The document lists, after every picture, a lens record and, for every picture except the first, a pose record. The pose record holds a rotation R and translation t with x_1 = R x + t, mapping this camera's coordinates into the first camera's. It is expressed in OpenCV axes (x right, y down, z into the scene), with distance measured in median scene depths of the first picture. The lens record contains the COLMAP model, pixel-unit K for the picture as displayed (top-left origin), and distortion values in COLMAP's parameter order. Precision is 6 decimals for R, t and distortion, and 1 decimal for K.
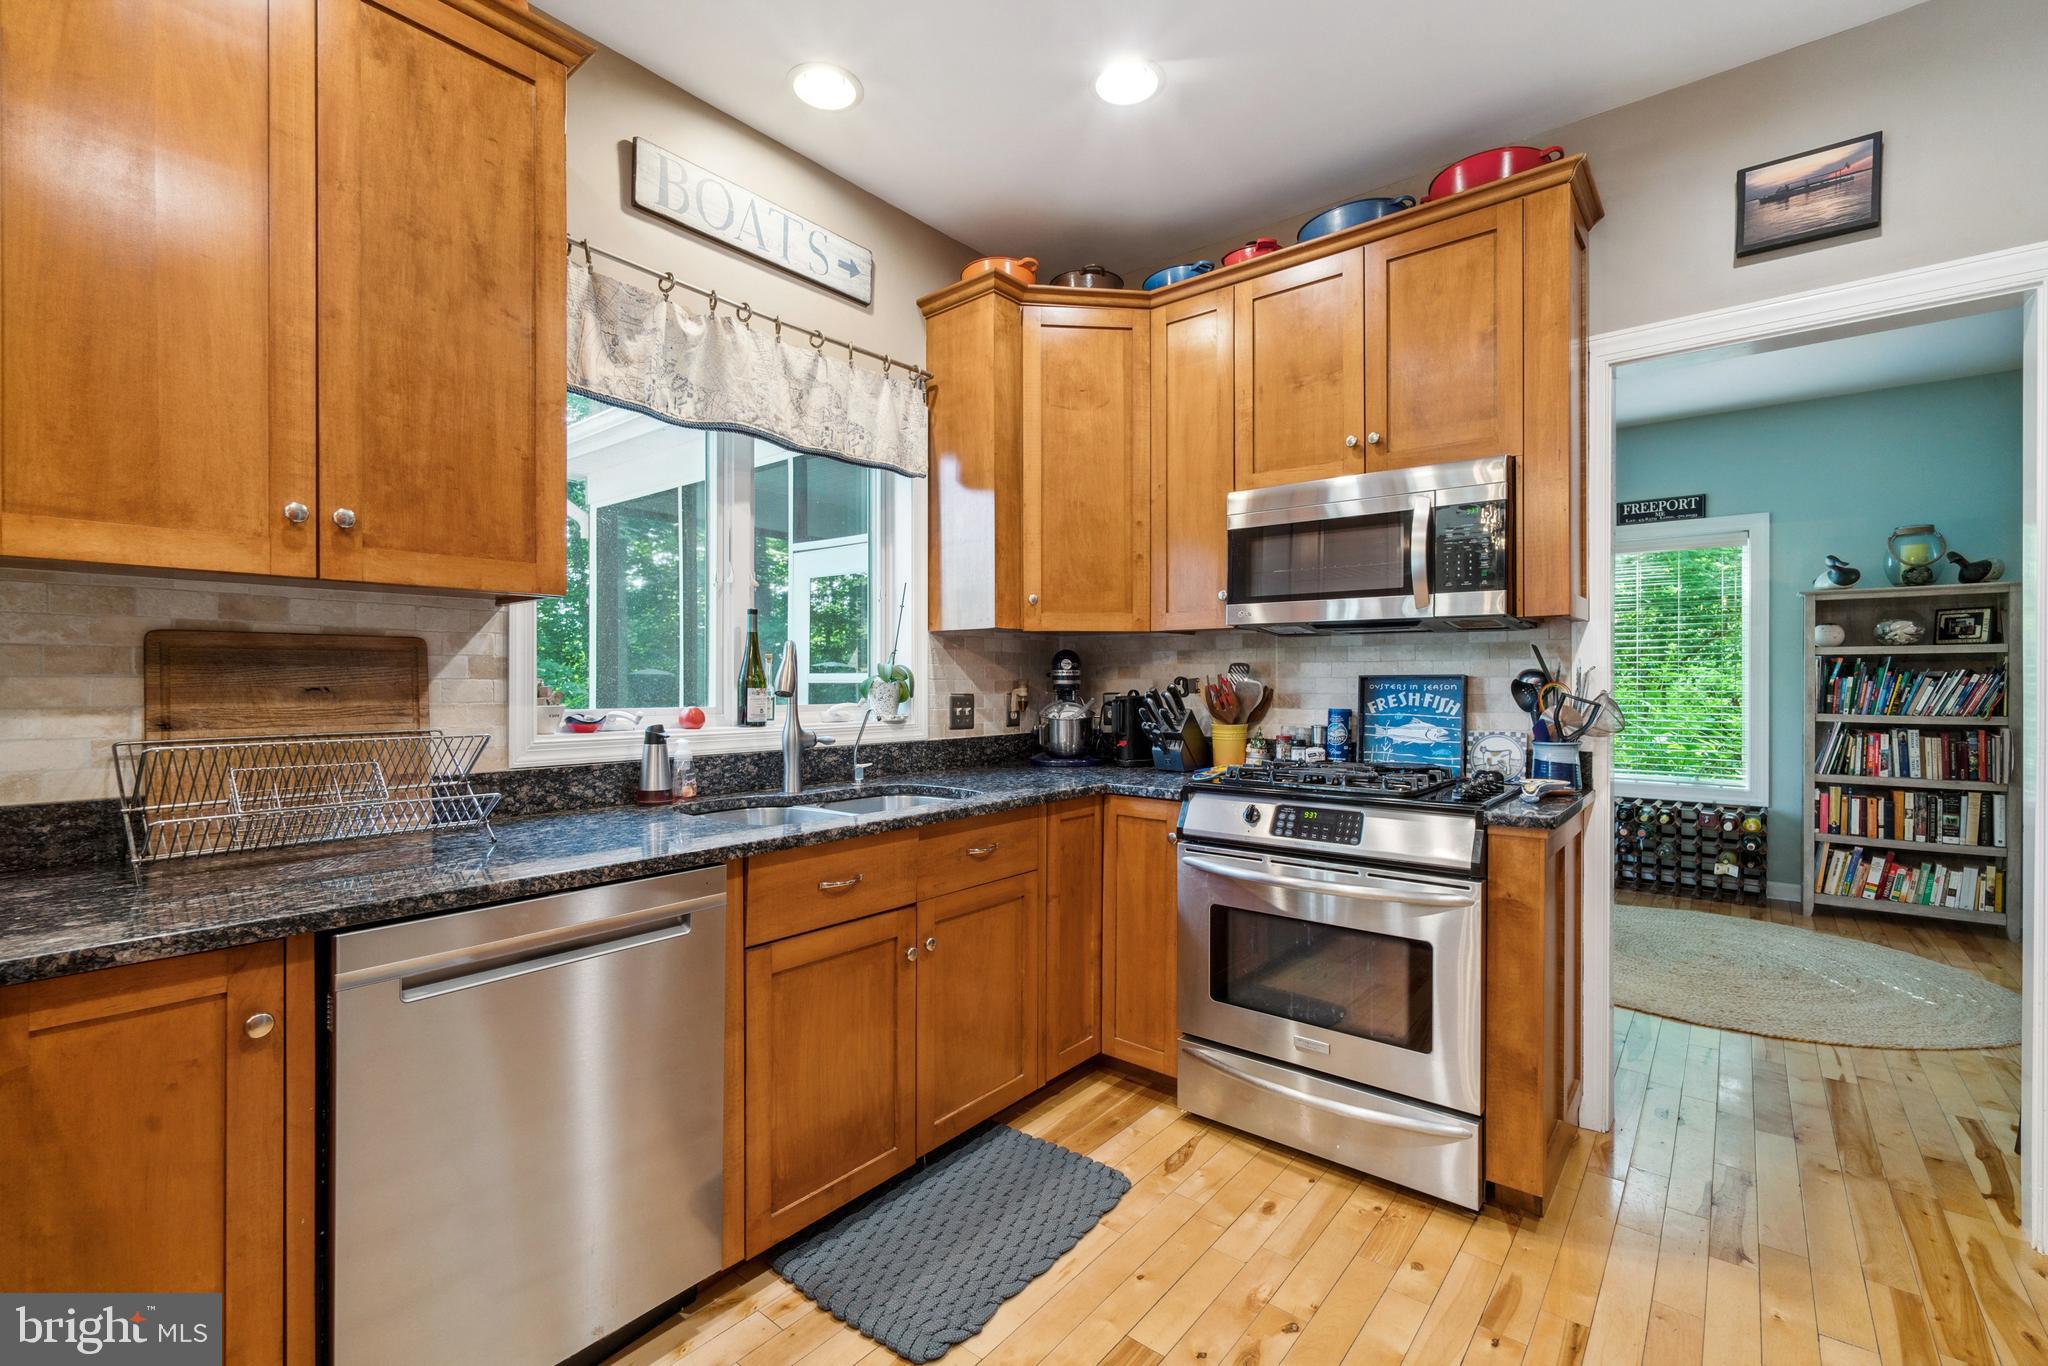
lens RADIAL K [[882.8, 0, 1020.8], [0, 882.8, 685.1], [0, 0, 1]] dist [-0.008715, 0.002019]
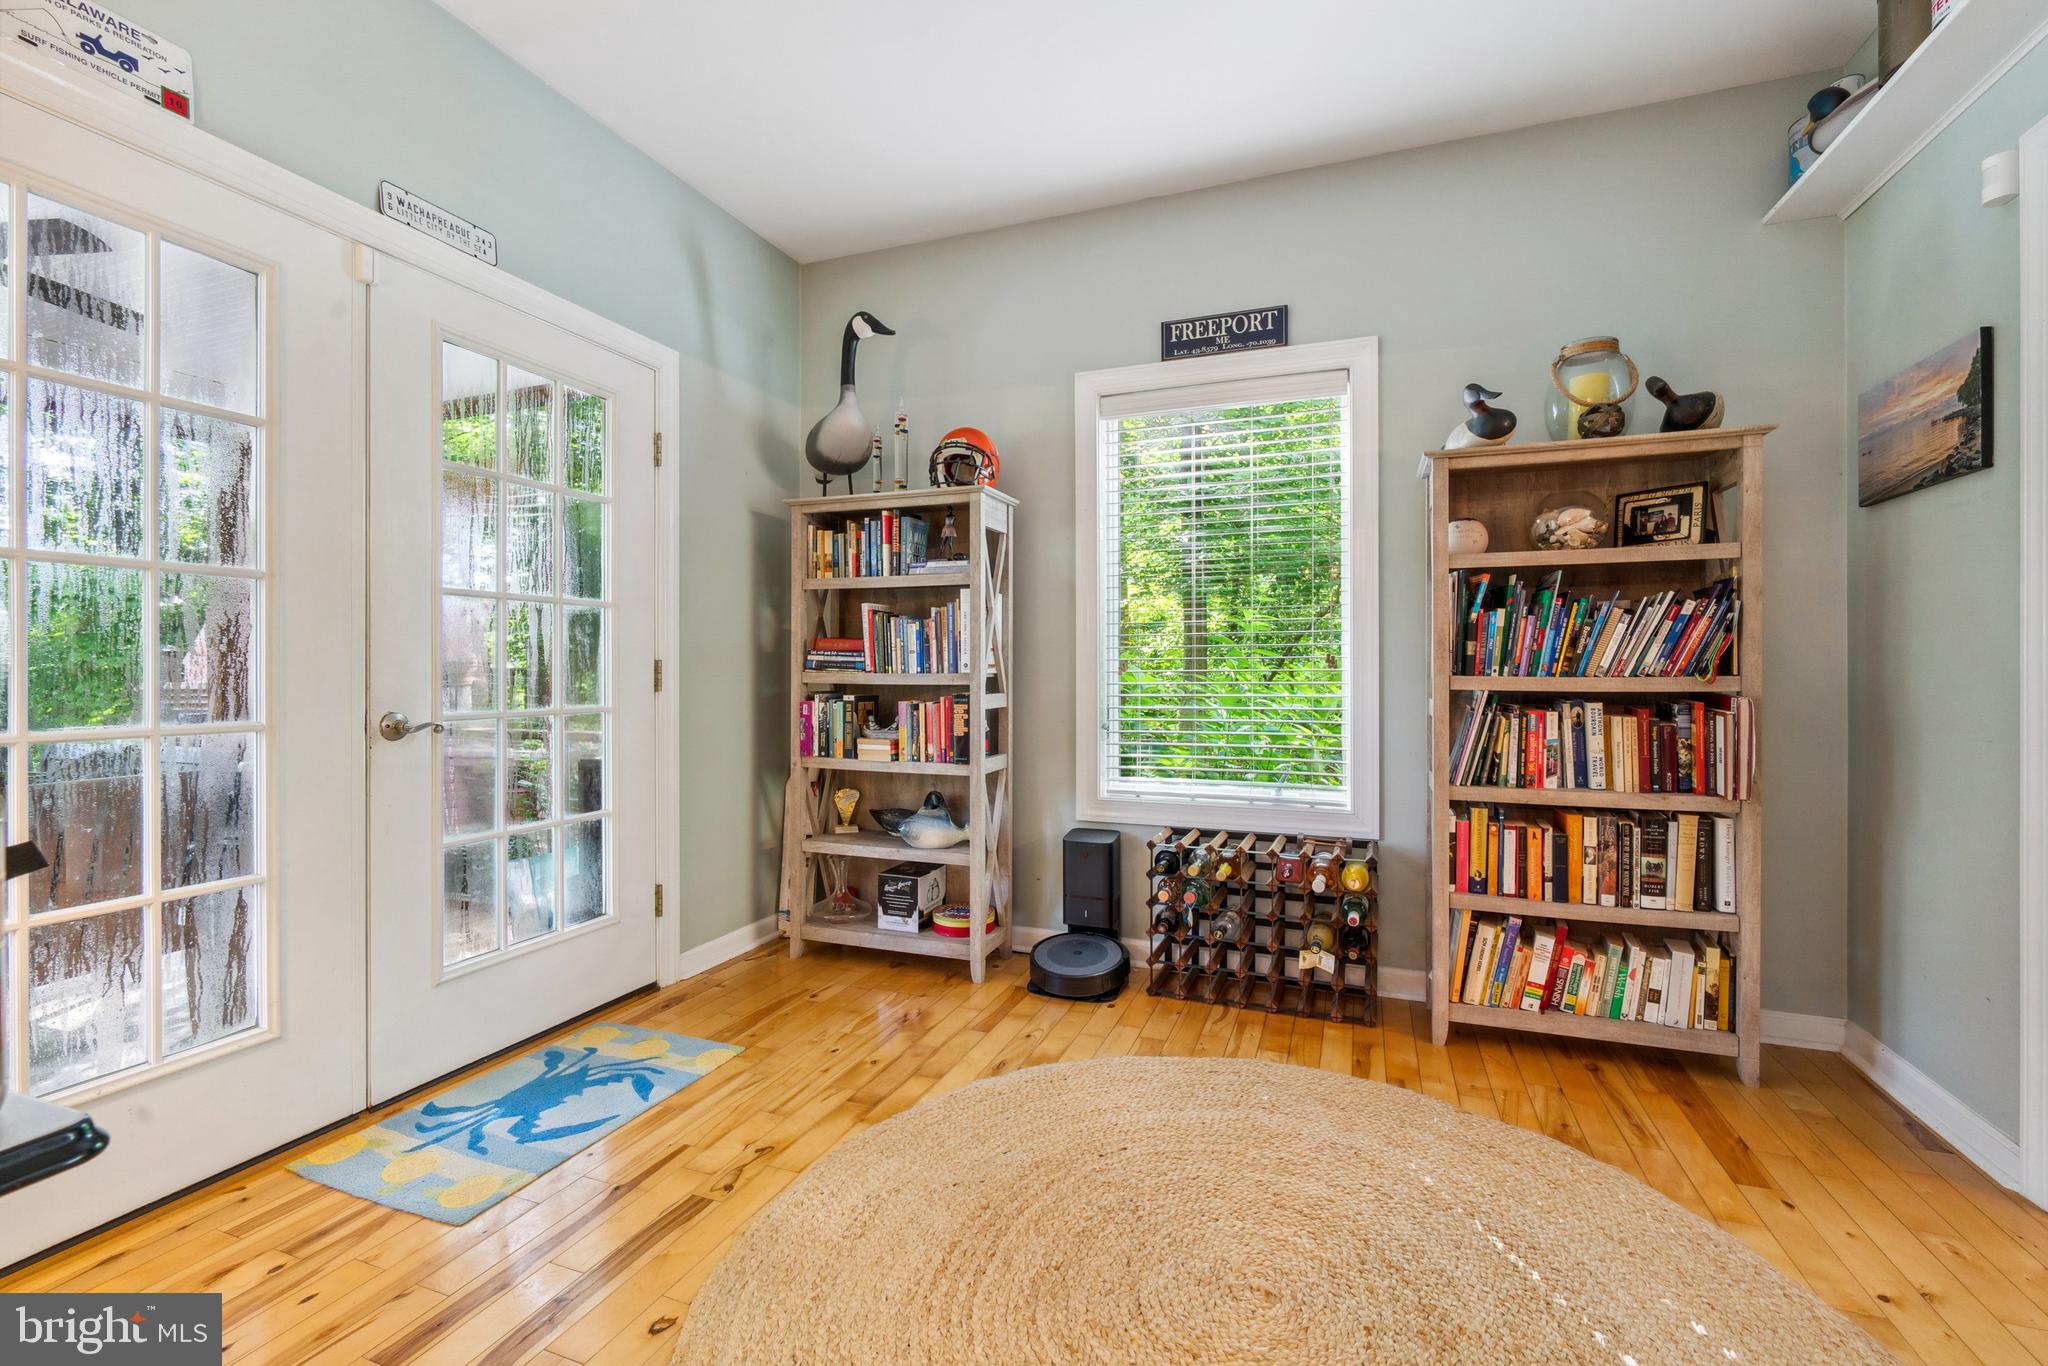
lens RADIAL K [[882.8, 0, 1019.1], [0, 882.8, 668.1], [0, 0, 1]] dist [-0.008715, 0.002019]
pose [[0.950023, -0.002882, 0.312167, 0.693293], [0.004059, 0.999987, -0.003122, 0.040720], [-0.312154, 0.004233, 0.950022, 0.812992]]
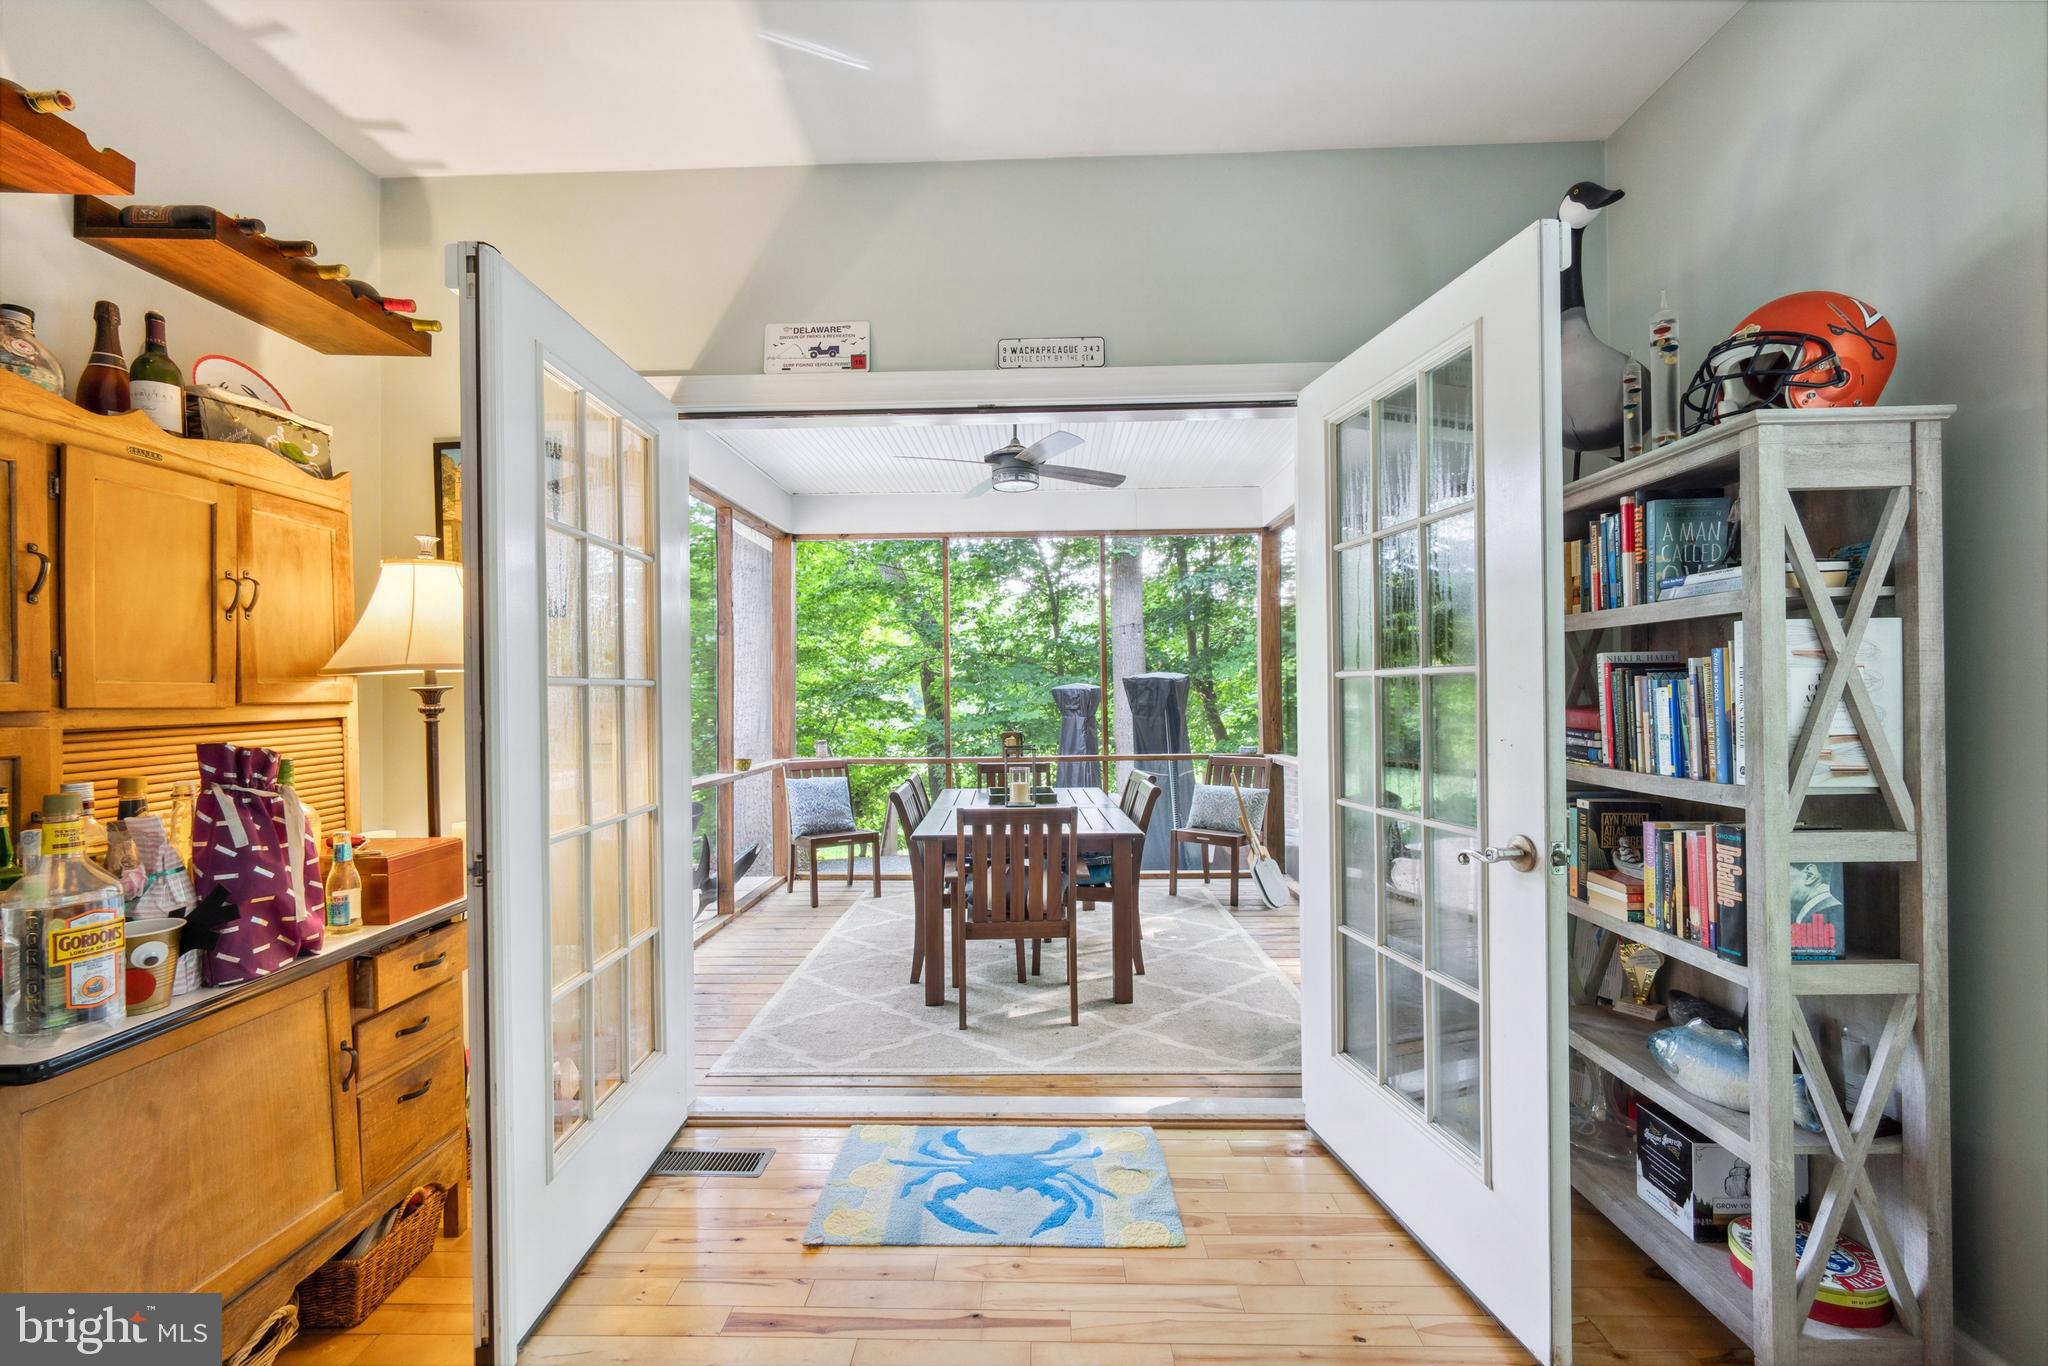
lens RADIAL K [[882.8, 0, 1008.7], [0, 882.8, 687.8], [0, 0, 1]] dist [-0.008715, 0.002019]
pose [[0.598574, -0.012726, -0.800966, 1.088375], [0.006858, 0.999919, -0.010762, -0.009191], [0.801038, 0.000949, 0.598613, 1.124618]]
